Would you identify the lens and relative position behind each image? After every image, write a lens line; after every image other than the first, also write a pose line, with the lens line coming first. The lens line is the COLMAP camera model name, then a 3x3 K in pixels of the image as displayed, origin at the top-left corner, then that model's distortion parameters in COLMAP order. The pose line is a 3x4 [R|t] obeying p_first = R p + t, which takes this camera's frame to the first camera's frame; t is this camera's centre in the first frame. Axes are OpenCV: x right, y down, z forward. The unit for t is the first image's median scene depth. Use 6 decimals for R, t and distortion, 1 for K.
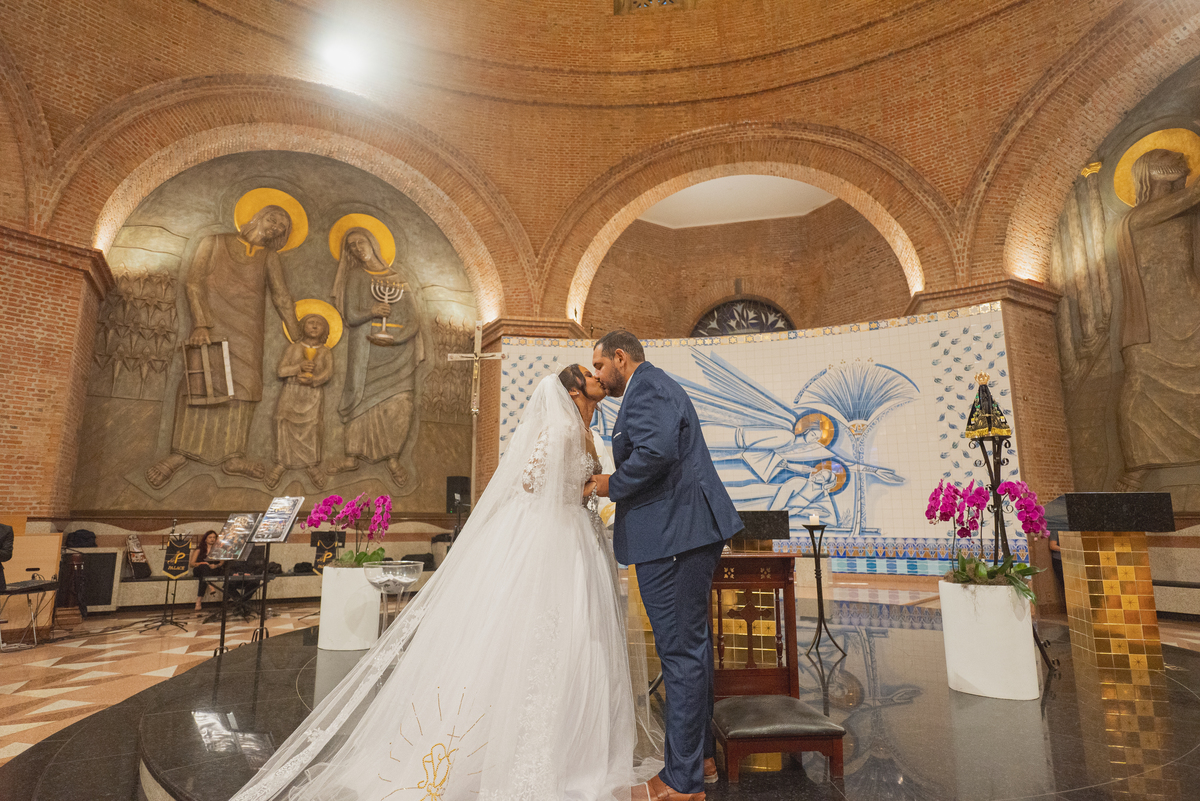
lens RADIAL K [[656.5, 0, 605.1], [0, 656.5, 402.6], [0, 0, 1]] dist [-0.004524, -0.000273]
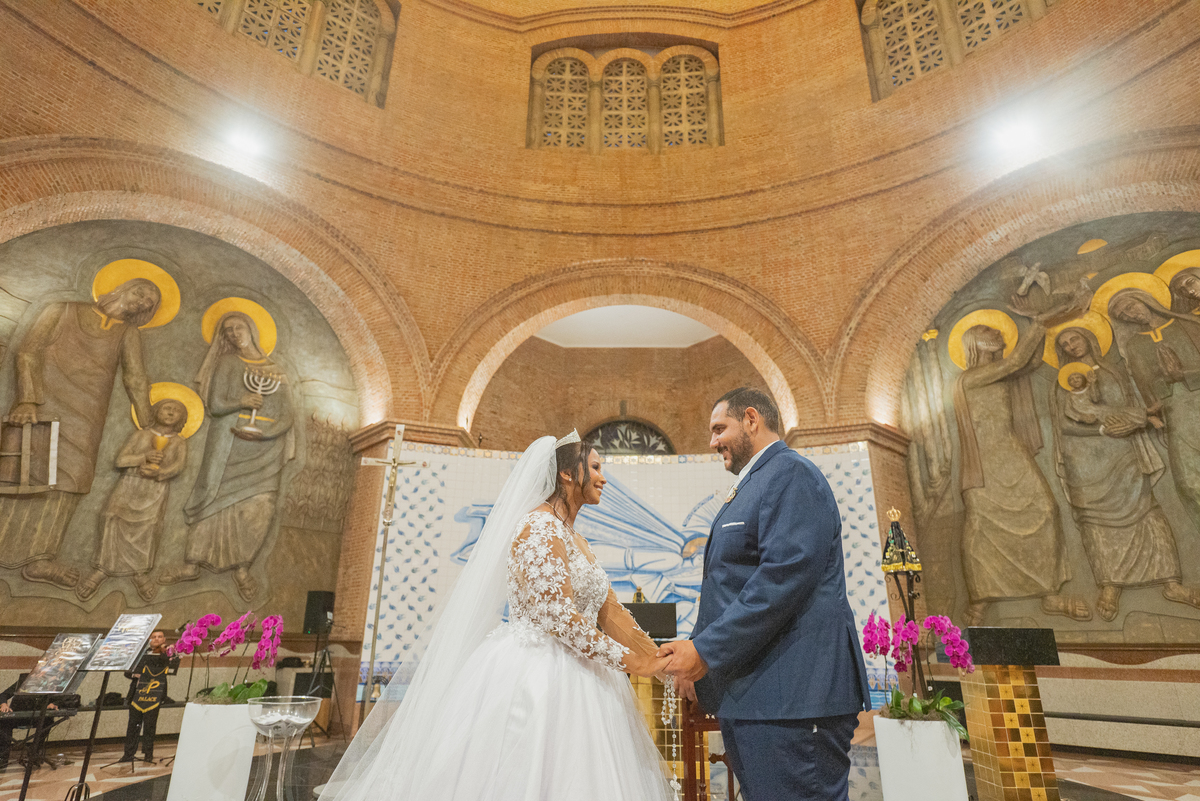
lens RADIAL K [[656.5, 0, 605.1], [0, 656.5, 402.6], [0, 0, 1]] dist [-0.004524, -0.000273]
pose [[0.976085, 0.085115, 0.200035, -0.046070], [-0.049578, 0.983073, -0.176381, -0.001775], [-0.211661, 0.162245, 0.963782, 0.011241]]
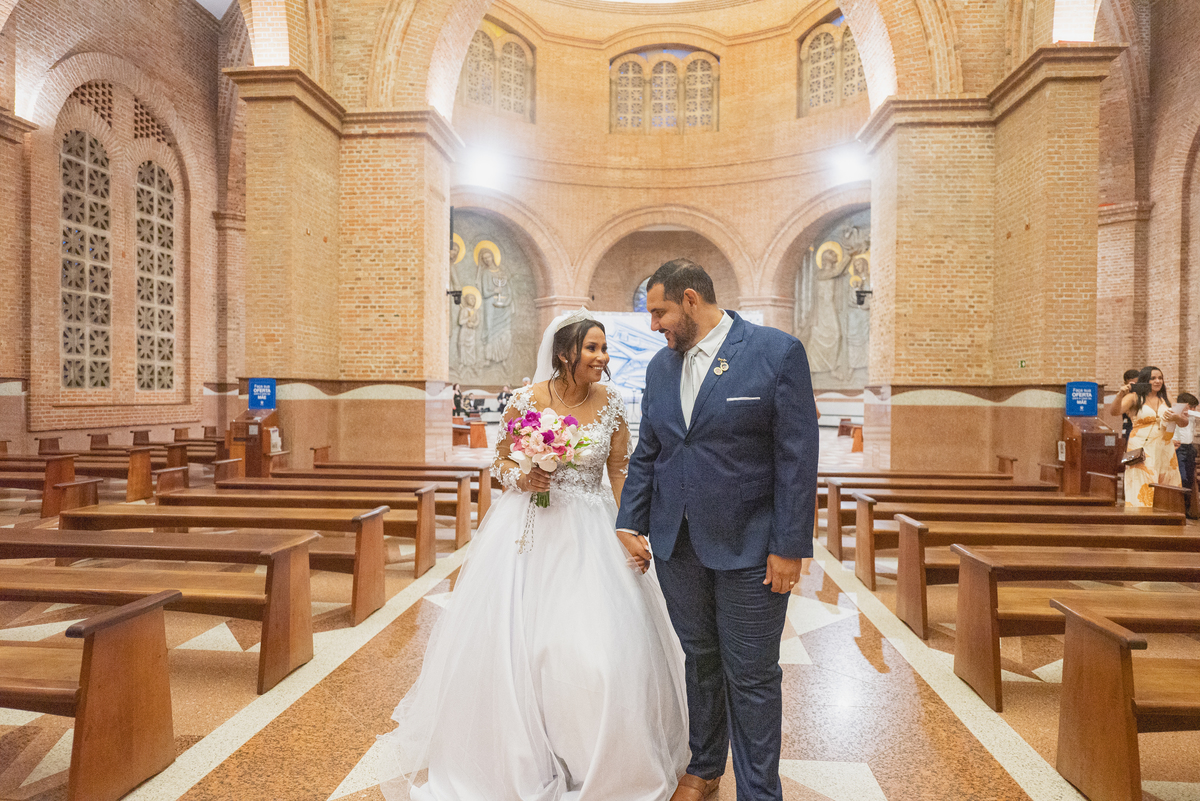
lens RADIAL K [[743.7, 0, 603.1], [0, 743.7, 405.4], [0, 0, 1]] dist [-0.003081, -0.002683]
pose [[0.987681, 0.005779, 0.156376, -0.414434], [-0.036344, 0.980463, 0.193318, -0.275238], [-0.152204, -0.196619, 0.968594, -1.553499]]
